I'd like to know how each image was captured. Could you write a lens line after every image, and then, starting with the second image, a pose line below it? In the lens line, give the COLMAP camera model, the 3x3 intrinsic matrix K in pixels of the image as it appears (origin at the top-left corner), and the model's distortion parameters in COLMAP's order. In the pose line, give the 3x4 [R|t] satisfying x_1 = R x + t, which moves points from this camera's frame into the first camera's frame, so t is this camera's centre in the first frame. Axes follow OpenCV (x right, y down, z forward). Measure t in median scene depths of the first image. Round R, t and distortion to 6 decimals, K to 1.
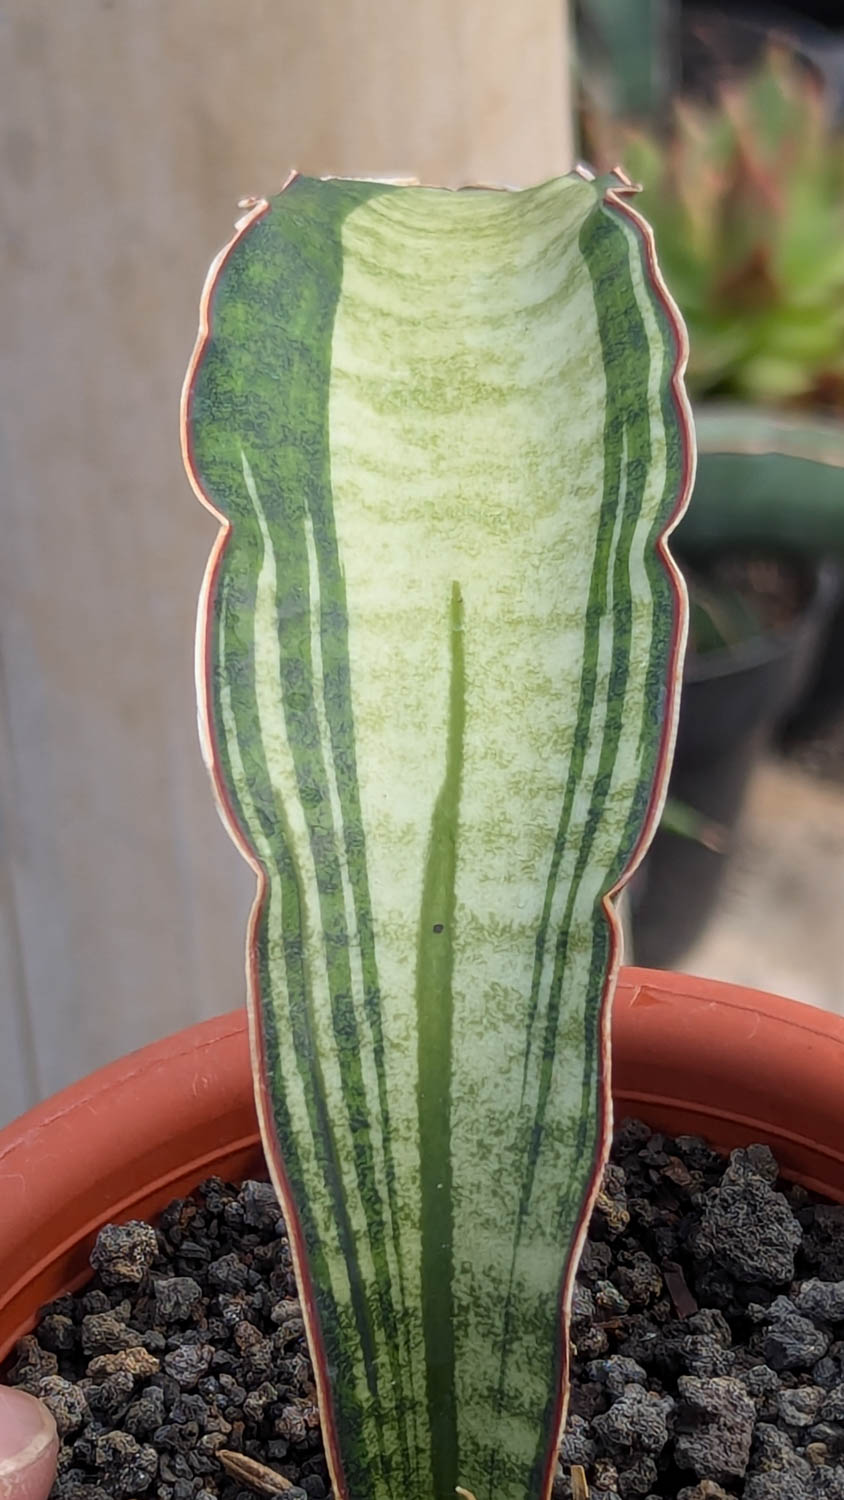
lens RADIAL K [[1136.7, 0, 422.0], [0, 1136.7, 750.0], [0, 0, 1]] dist [0.019634, -0.011010]
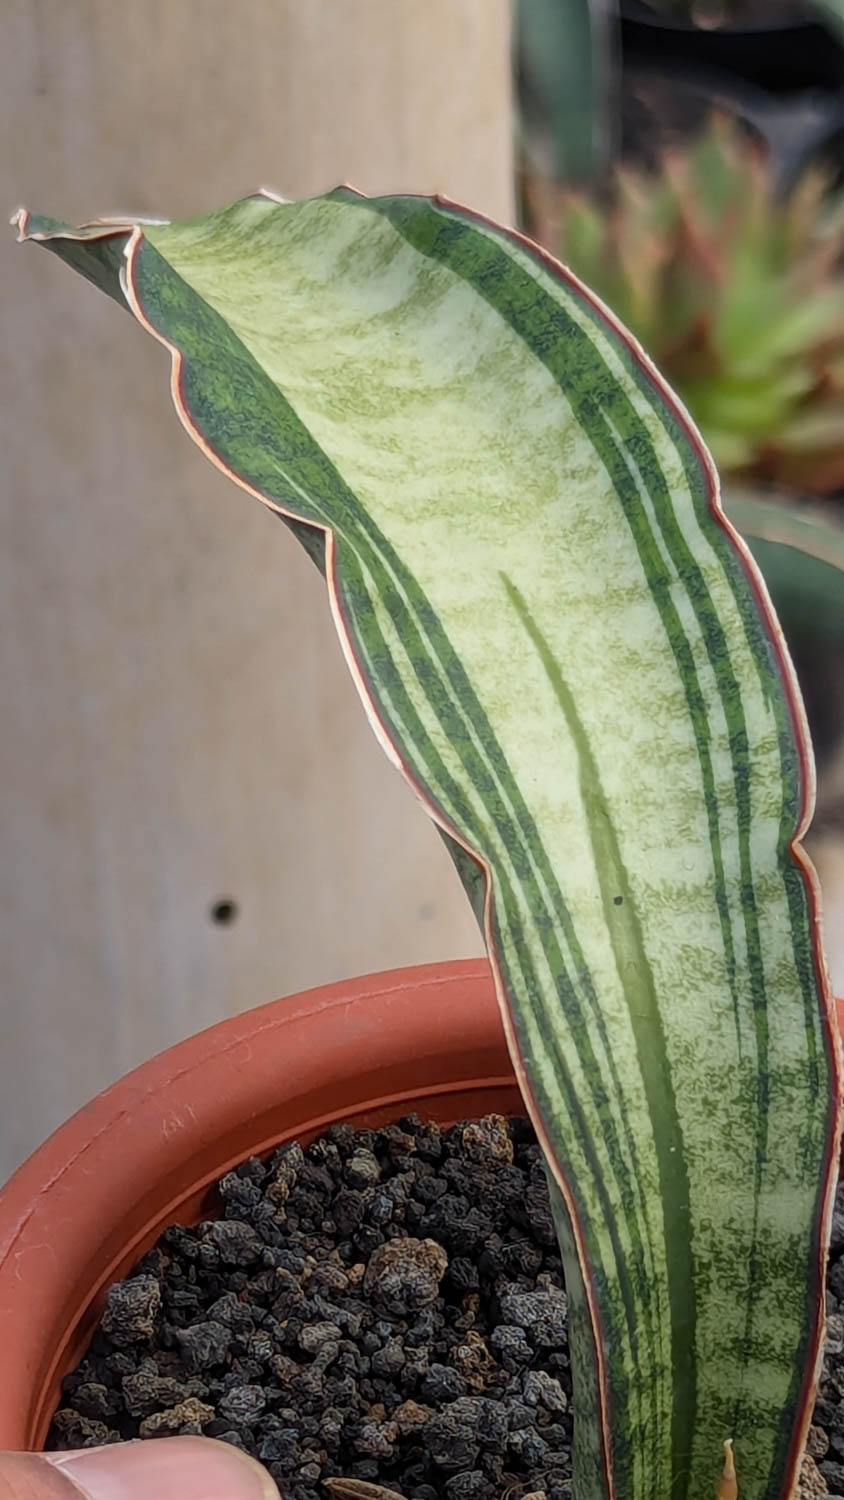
lens RADIAL K [[1138.2, 0, 400.9], [0, 1138.2, 744.6], [0, 0, 1]] dist [0.004675, -0.004594]
pose [[0.986904, -0.127454, 0.098870, -0.254784], [0.128887, 0.991625, -0.008222, 0.002510], [-0.096994, 0.020857, 0.995066, 0.007135]]
